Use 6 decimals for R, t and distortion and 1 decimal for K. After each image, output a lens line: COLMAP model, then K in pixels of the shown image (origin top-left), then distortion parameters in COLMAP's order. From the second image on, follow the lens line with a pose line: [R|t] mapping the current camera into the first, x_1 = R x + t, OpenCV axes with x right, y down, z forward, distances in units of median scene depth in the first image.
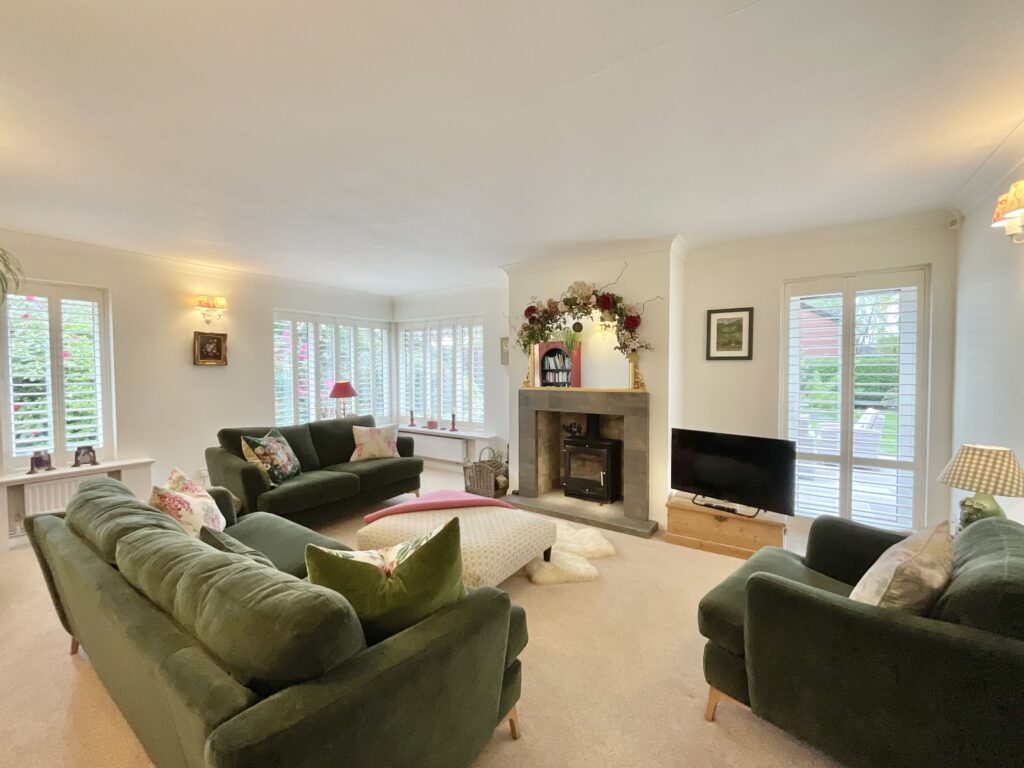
lens RADIAL K [[414.9, 0, 516.4], [0, 414.9, 382.3], [0, 0, 1]] dist [0.002251, 0.000520]
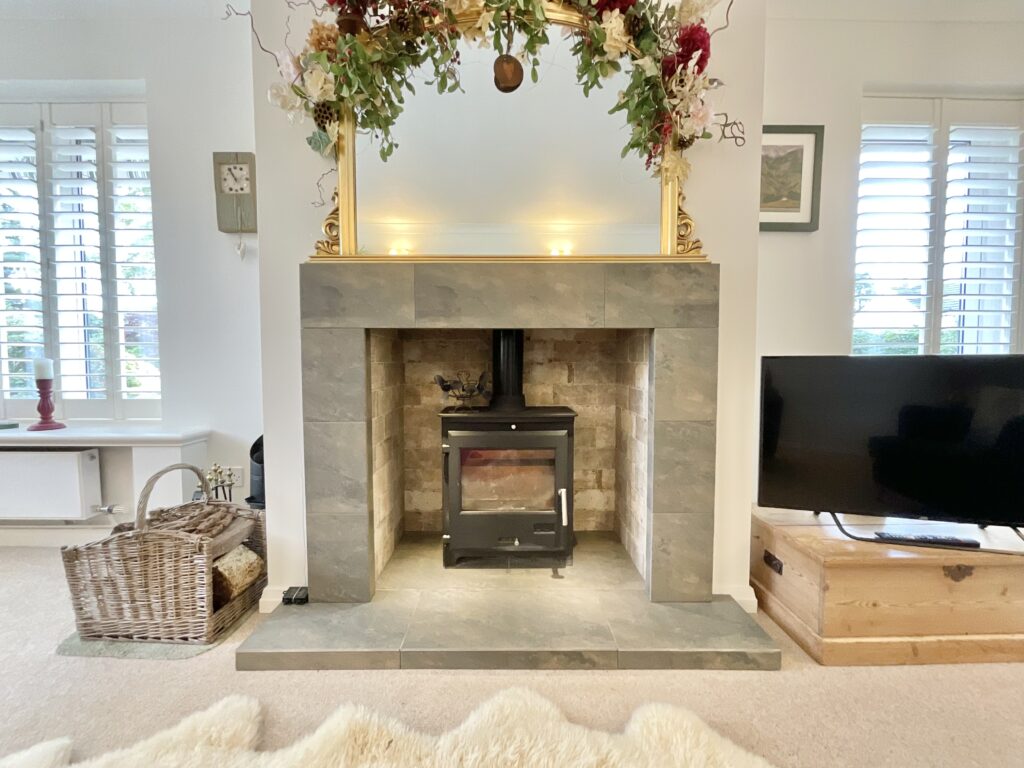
lens RADIAL K [[414.9, 0, 513.8], [0, 414.9, 384.1], [0, 0, 1]] dist [0.002251, 0.000520]
pose [[0.822929, -0.031176, 0.567288, -0.040950], [0.015171, 0.999343, 0.032913, 0.098829], [-0.567942, -0.018479, 0.822861, 0.666570]]
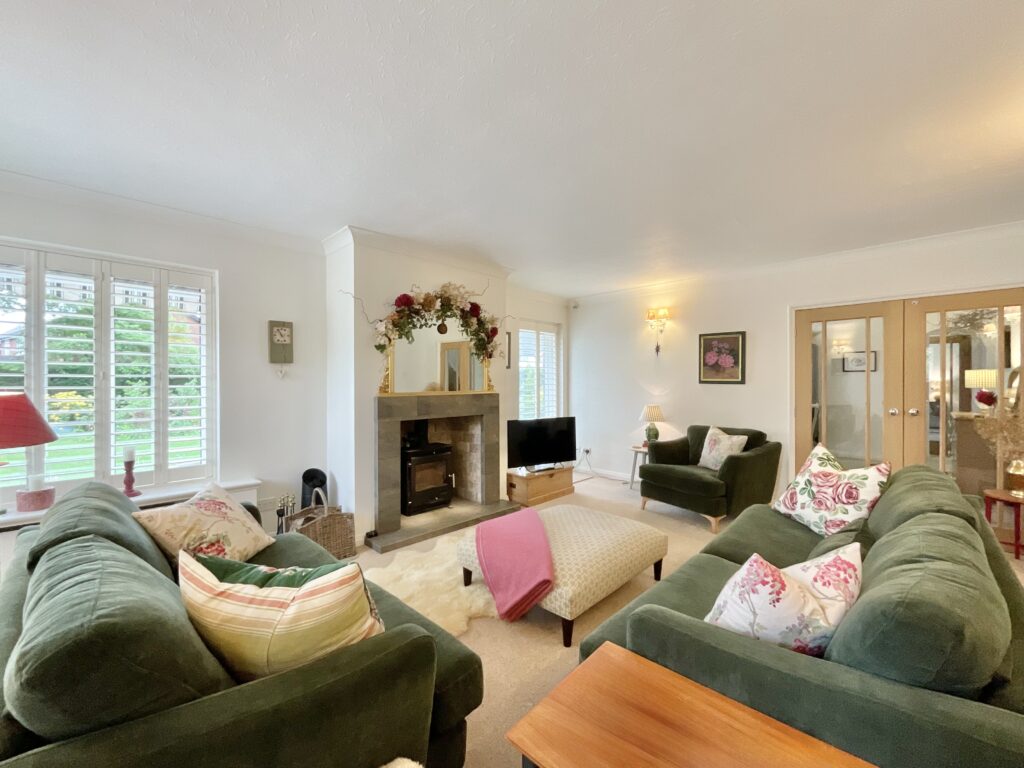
lens RADIAL K [[414.9, 0, 513.8], [0, 414.9, 383.0], [0, 0, 1]] dist [0.002251, 0.000520]
pose [[0.174473, -0.003072, 0.984657, -0.715156], [0.023783, 0.999717, -0.001095, -0.002062], [-0.984375, 0.023609, 0.174497, 0.625271]]
